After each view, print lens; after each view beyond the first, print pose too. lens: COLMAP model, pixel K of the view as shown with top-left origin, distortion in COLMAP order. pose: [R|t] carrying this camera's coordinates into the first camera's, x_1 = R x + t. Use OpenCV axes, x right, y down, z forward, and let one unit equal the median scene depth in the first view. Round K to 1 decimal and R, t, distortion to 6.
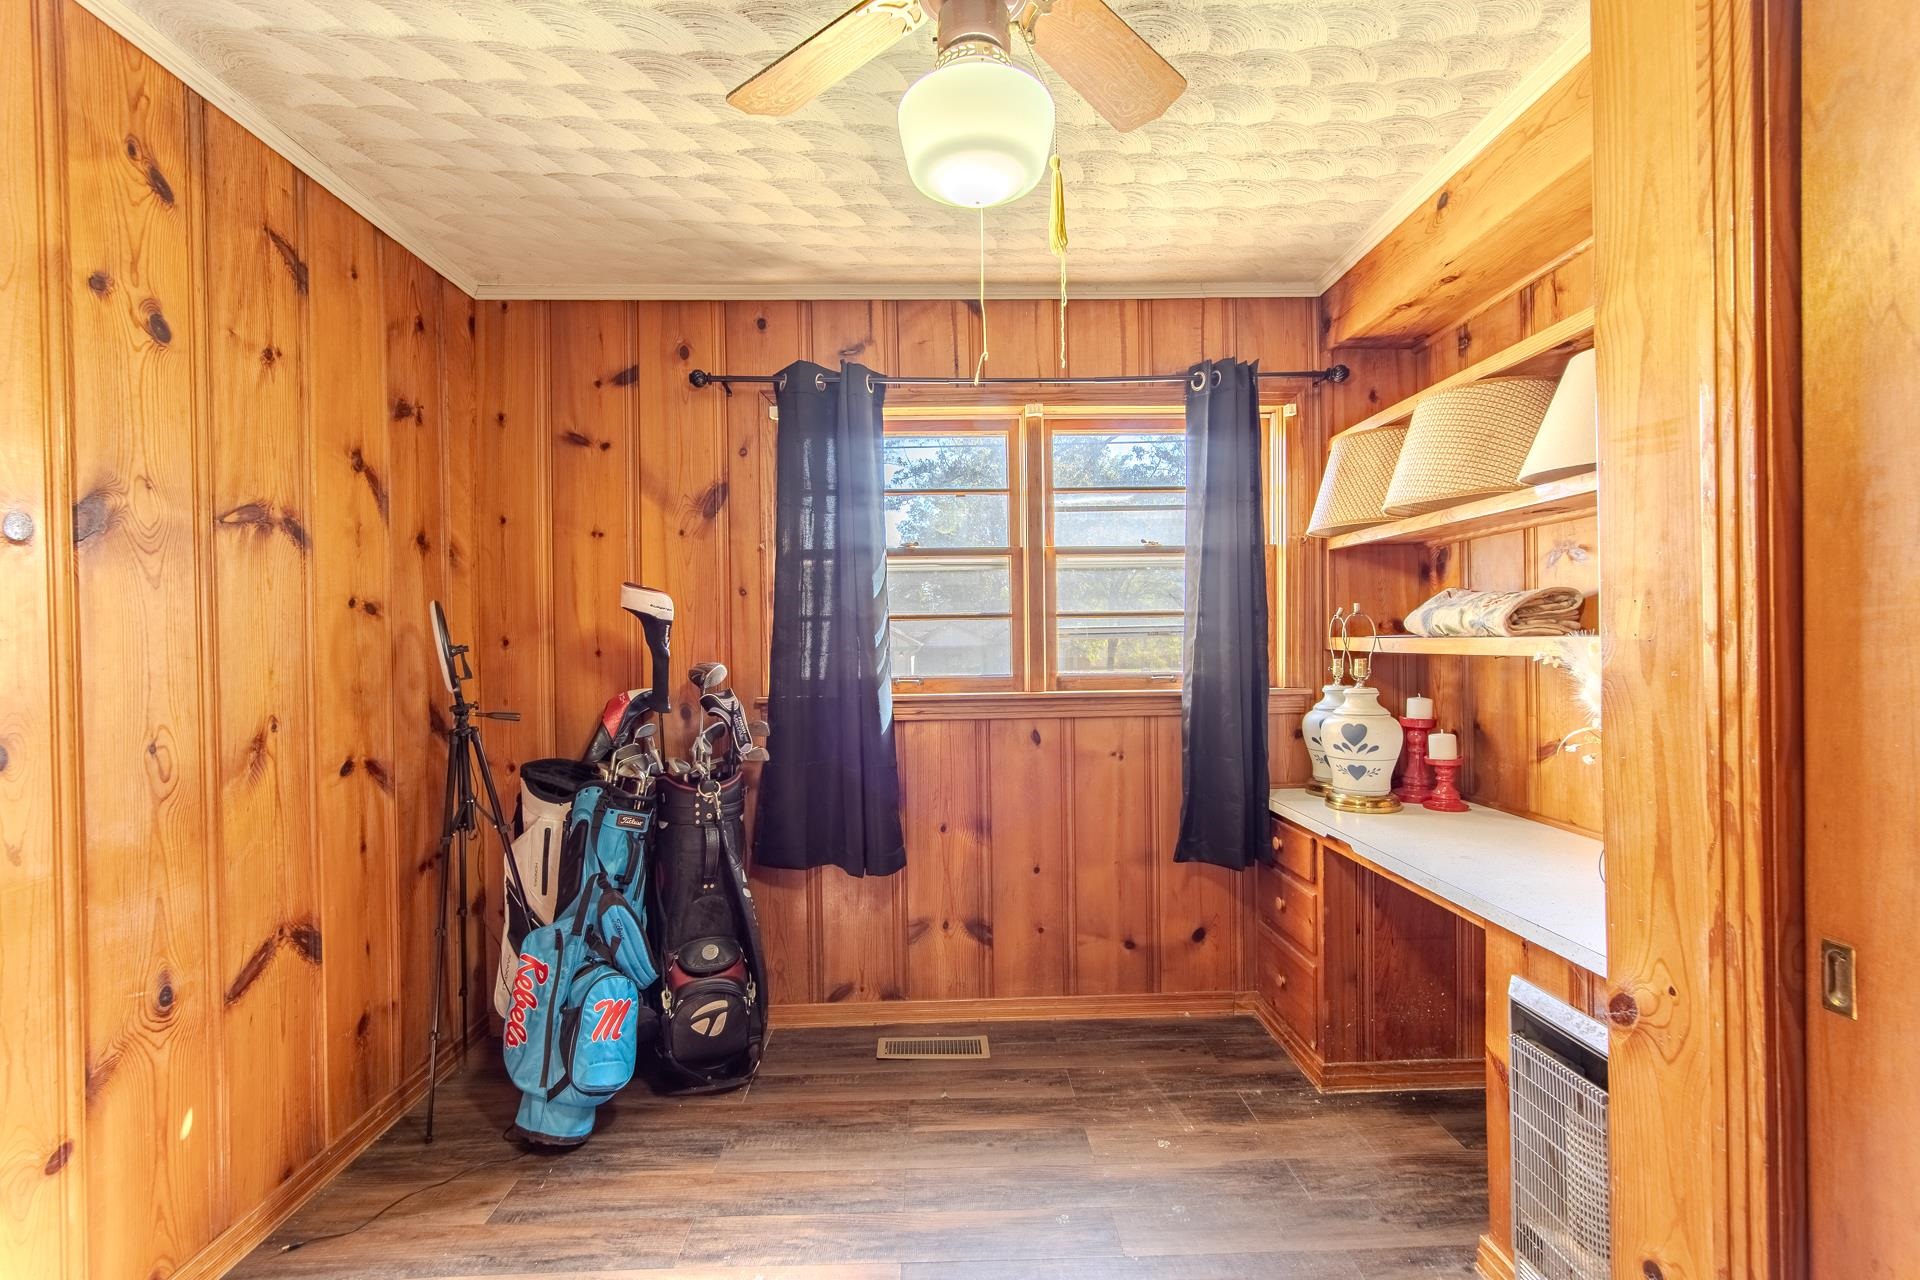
lens RADIAL K [[858.4, 0, 951.1], [0, 858.4, 643.8], [0, 0, 1]] dist [-0.000358, 0.000010]
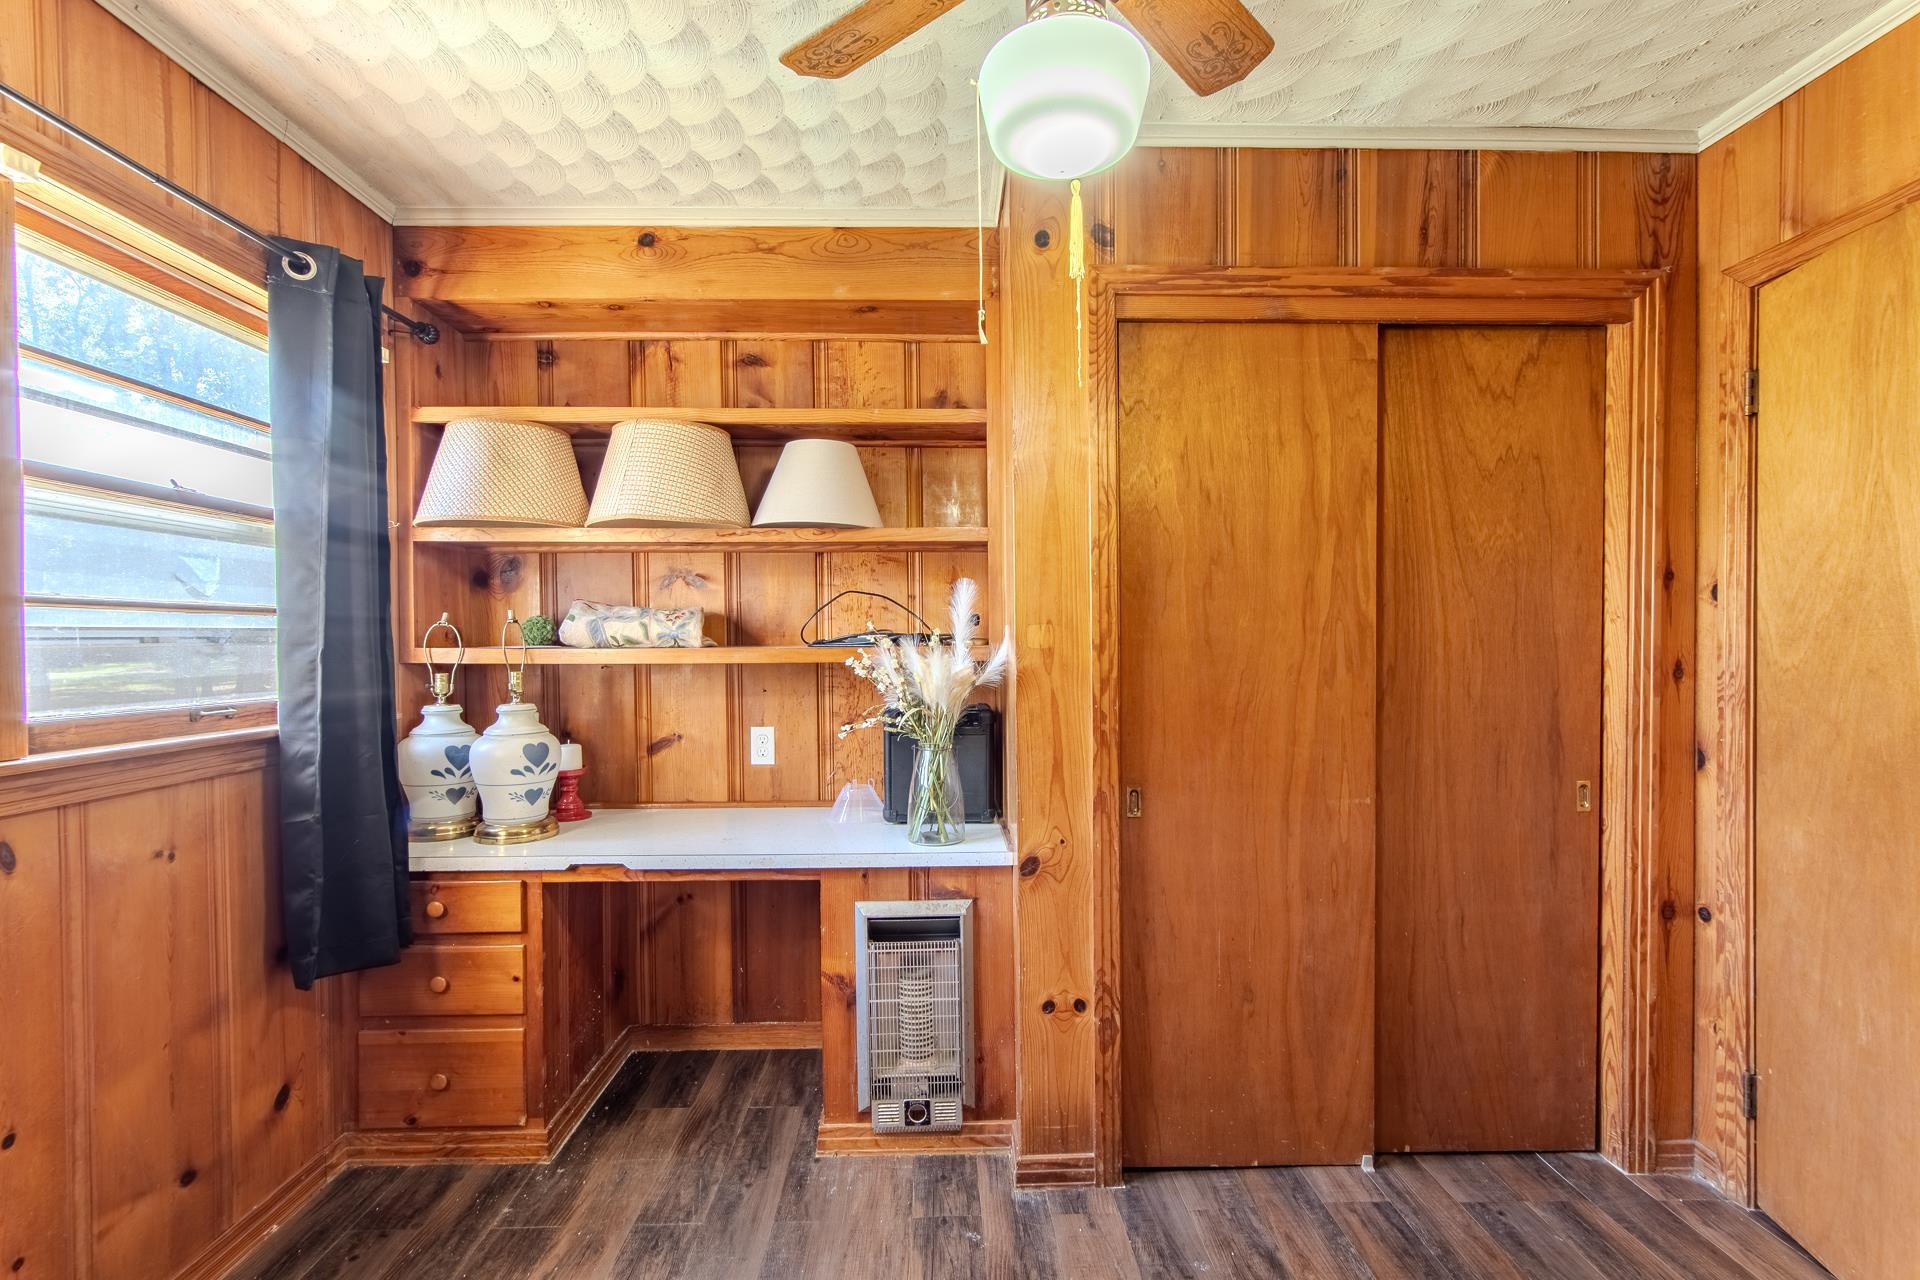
lens RADIAL K [[858.4, 0, 951.1], [0, 858.4, 643.8], [0, 0, 1]] dist [-0.000358, 0.000010]
pose [[-0.017570, 0.009822, 0.999797, -0.451861], [0.007195, 0.999927, -0.009697, 0.000277], [-0.999820, 0.007023, -0.017640, 0.581787]]
